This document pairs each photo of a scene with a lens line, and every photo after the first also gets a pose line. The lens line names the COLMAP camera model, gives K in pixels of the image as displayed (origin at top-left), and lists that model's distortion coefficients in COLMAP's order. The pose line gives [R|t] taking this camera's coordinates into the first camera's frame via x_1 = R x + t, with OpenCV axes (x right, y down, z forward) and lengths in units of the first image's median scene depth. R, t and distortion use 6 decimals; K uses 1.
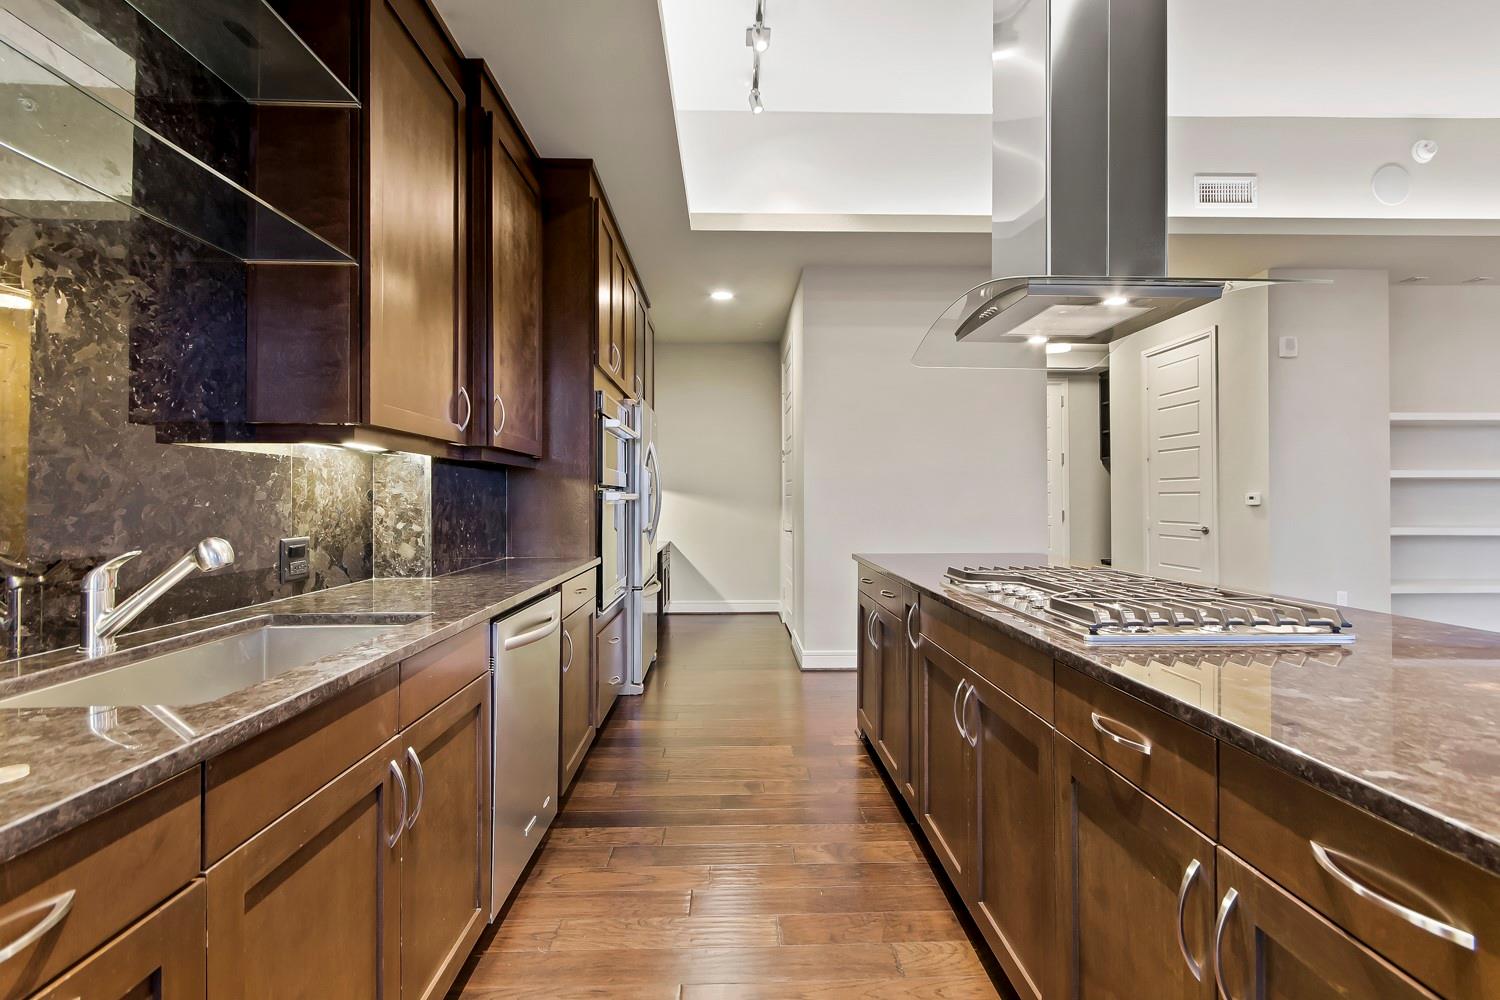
lens RADIAL K [[650.0, 0, 750.0], [0, 650.0, 500.0], [0, 0, 1]] dist [0.001191, -0.000279]
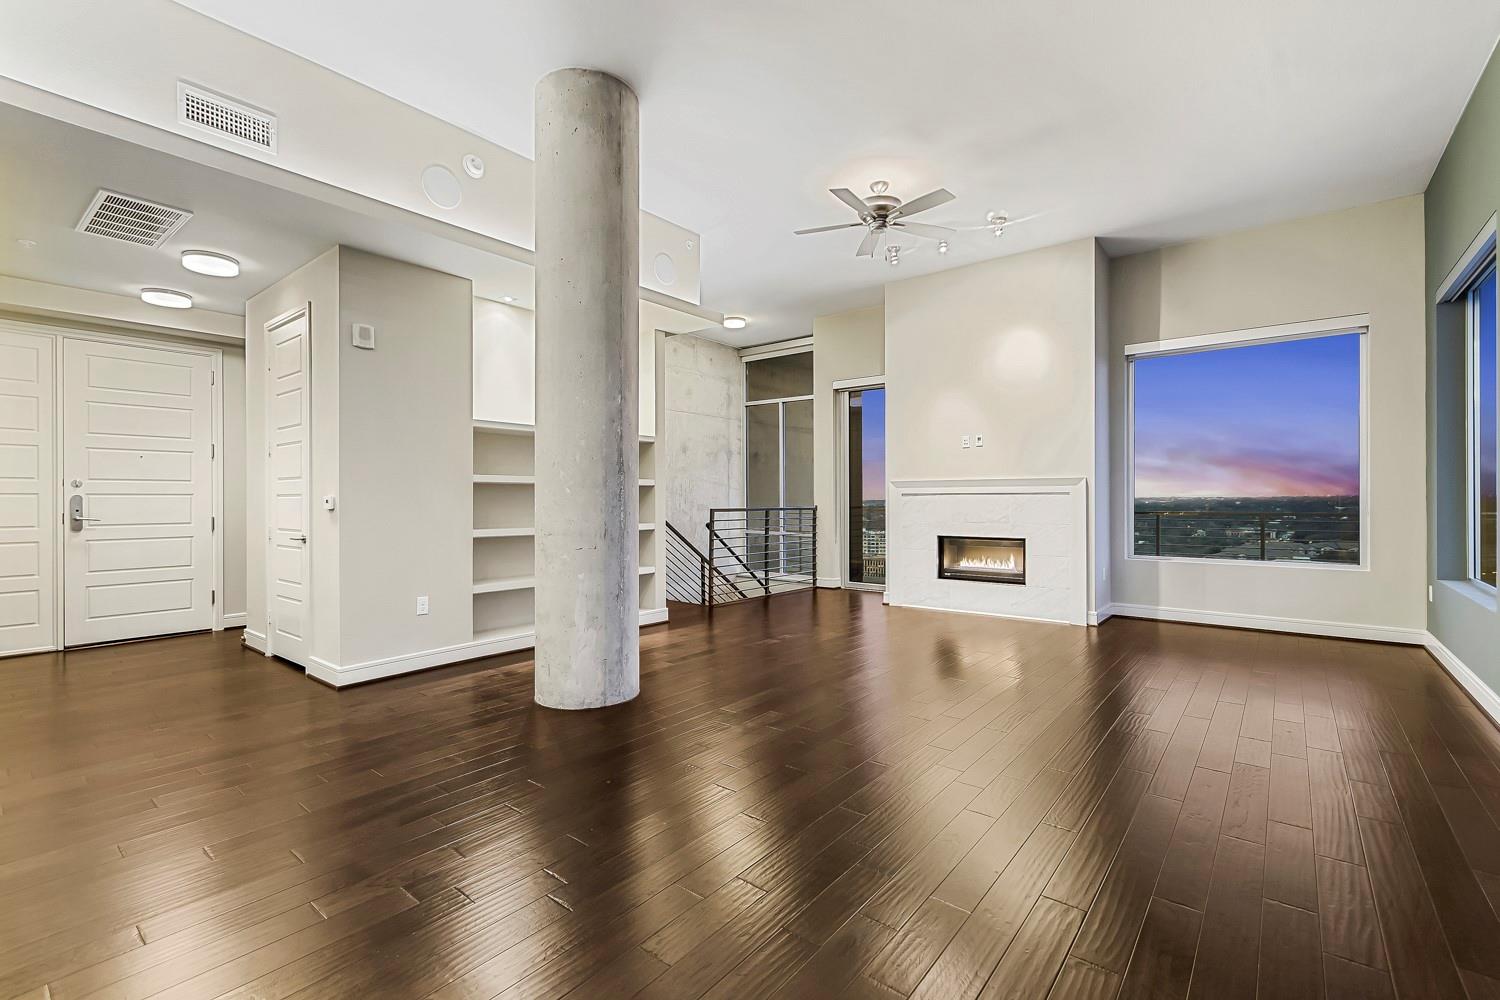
lens RADIAL K [[665.0, 0, 753.9], [0, 665.0, 502.9], [0, 0, 1]] dist [0.006133, -0.000118]
pose [[0.648639, 0.000817, 0.761096, 1.064436], [-0.000861, 1.000000, -0.000340, -0.003996], [-0.761096, -0.000435, 0.648639, -0.049428]]
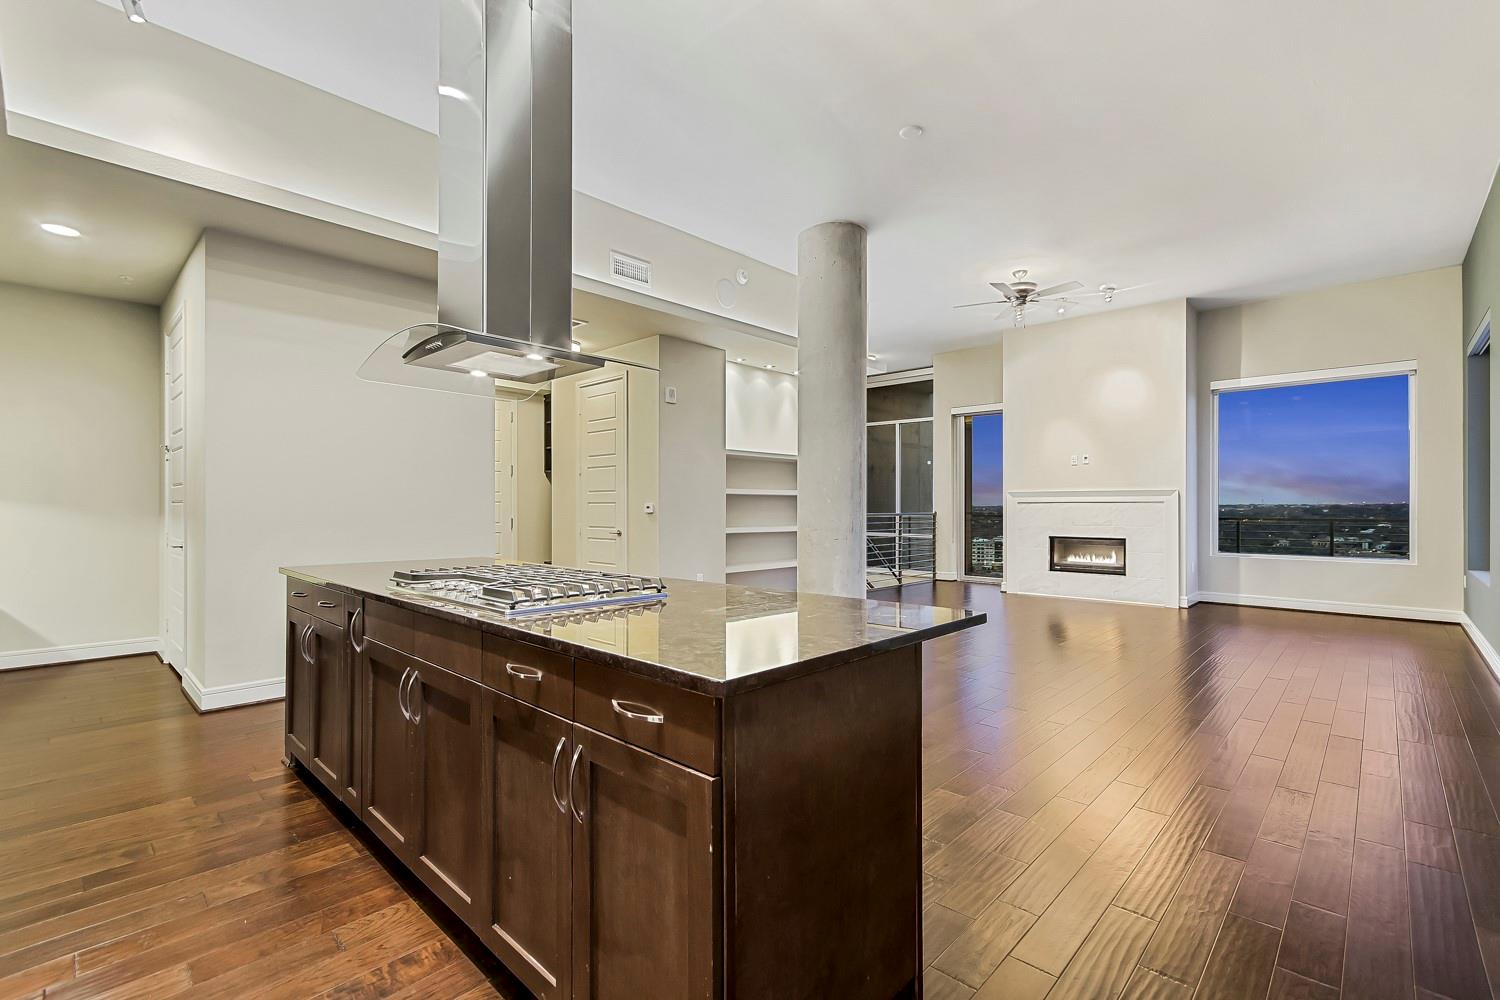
lens RADIAL K [[667.4, 0, 755.6], [0, 667.4, 506.3], [0, 0, 1]] dist [0.008253, 0.000055]
pose [[0.704754, 0.005902, 0.709427, -0.063478], [-0.003893, 0.999983, -0.004452, -0.000887], [-0.709441, 0.000376, 0.704765, -0.216532]]
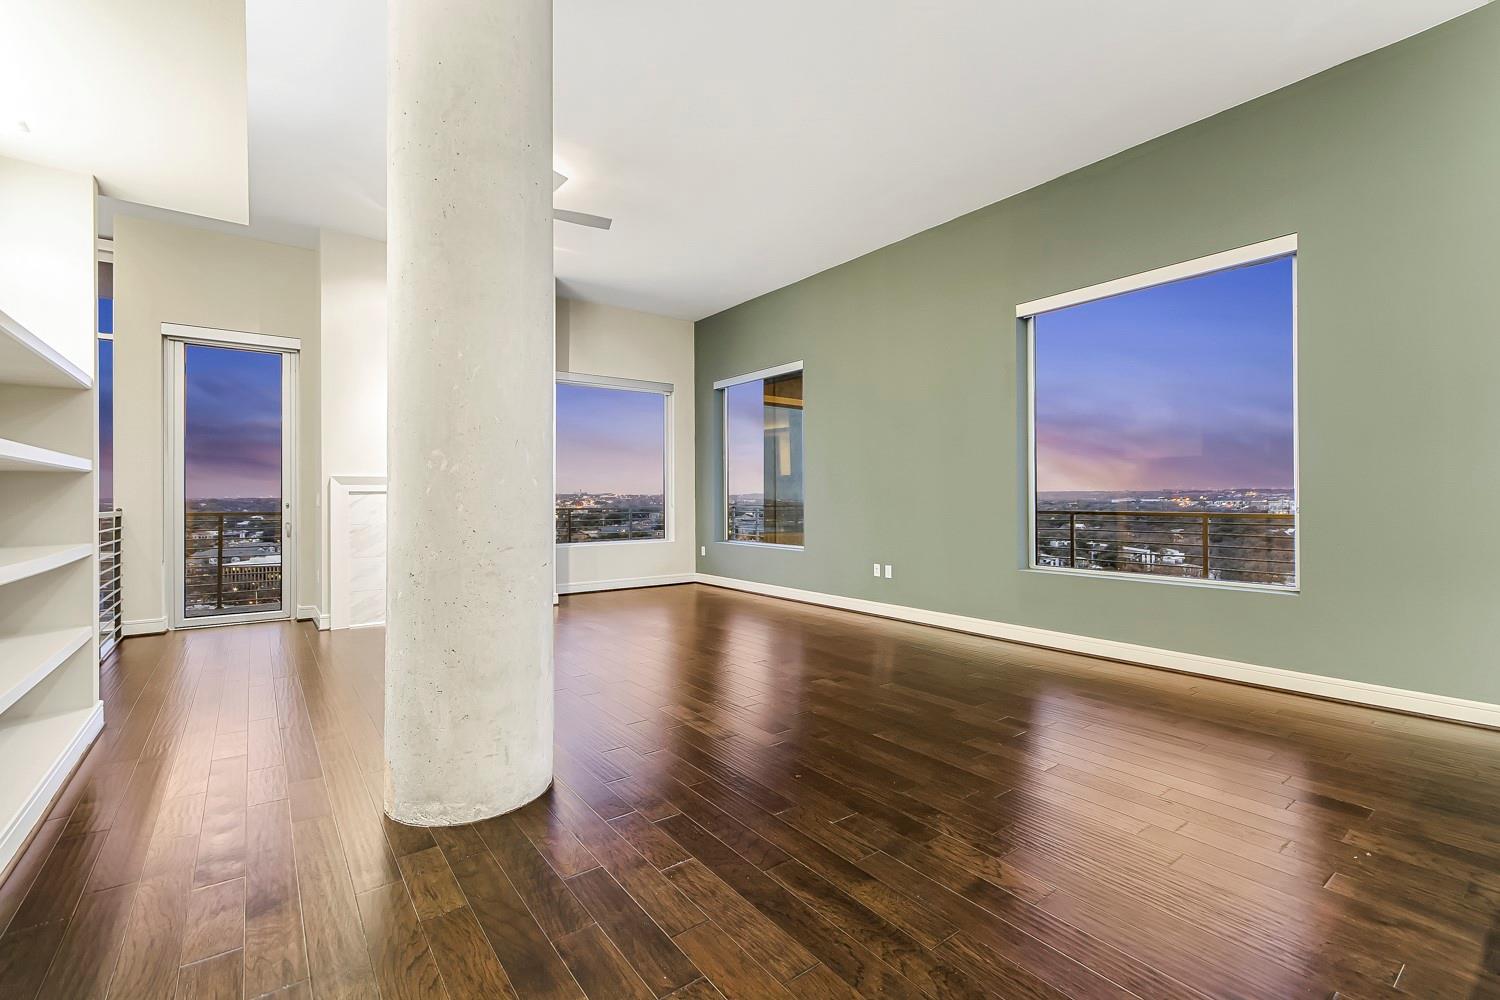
lens RADIAL K [[665.0, 0, 753.9], [0, 665.0, 502.9], [0, 0, 1]] dist [0.006133, -0.000118]
pose [[-0.581984, 0.002120, 0.813197, 0.848996], [0.008986, 0.999952, 0.003825, 0.000938], [-0.813151, 0.009534, -0.581975, 1.970164]]
